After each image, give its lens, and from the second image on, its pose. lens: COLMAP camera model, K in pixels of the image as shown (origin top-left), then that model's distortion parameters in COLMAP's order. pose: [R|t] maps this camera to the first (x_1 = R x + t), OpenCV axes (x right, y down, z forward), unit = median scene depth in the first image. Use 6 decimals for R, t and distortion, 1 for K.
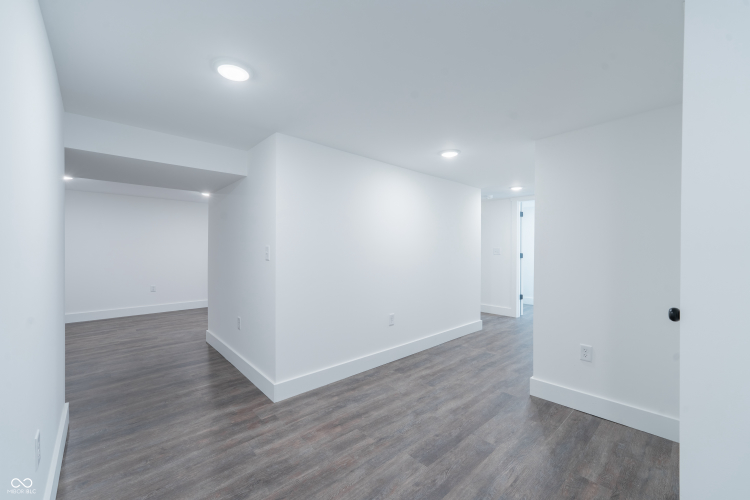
lens RADIAL K [[305.0, 0, 375.9], [0, 305.0, 250.5], [0, 0, 1]] dist [0.000481, -0.000116]
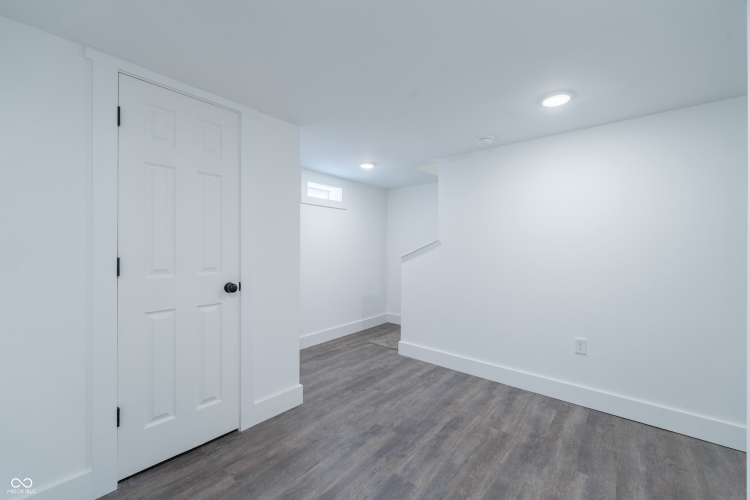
lens RADIAL K [[305.0, 0, 374.7], [0, 305.0, 249.8], [0, 0, 1]] dist [0.000481, -0.000116]
pose [[-0.992677, -0.008573, -0.120496, 0.258864], [-0.009354, 0.999939, 0.005913, 0.002319], [0.120438, 0.006996, -0.992696, 1.429791]]
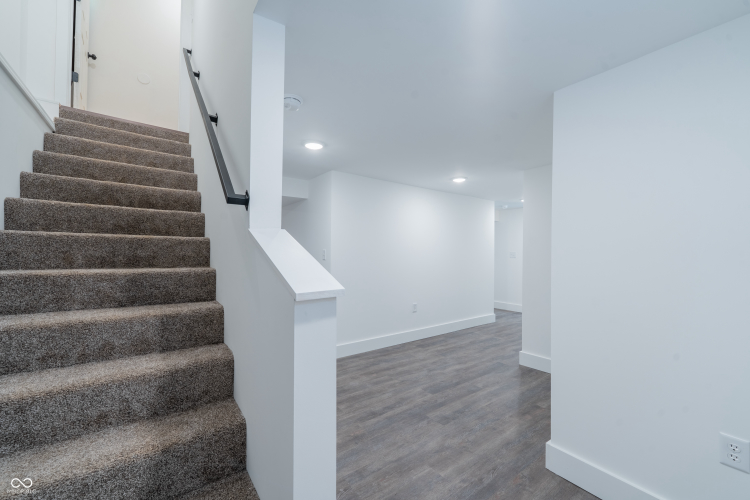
lens RADIAL K [[305.0, 0, 376.3], [0, 305.0, 250.7], [0, 0, 1]] dist [0.000481, -0.000116]
pose [[0.994890, 0.004624, -0.100854, 0.027513], [-0.005537, 0.999946, -0.008770, 0.000473], [0.100809, 0.009284, 0.994863, -0.413821]]
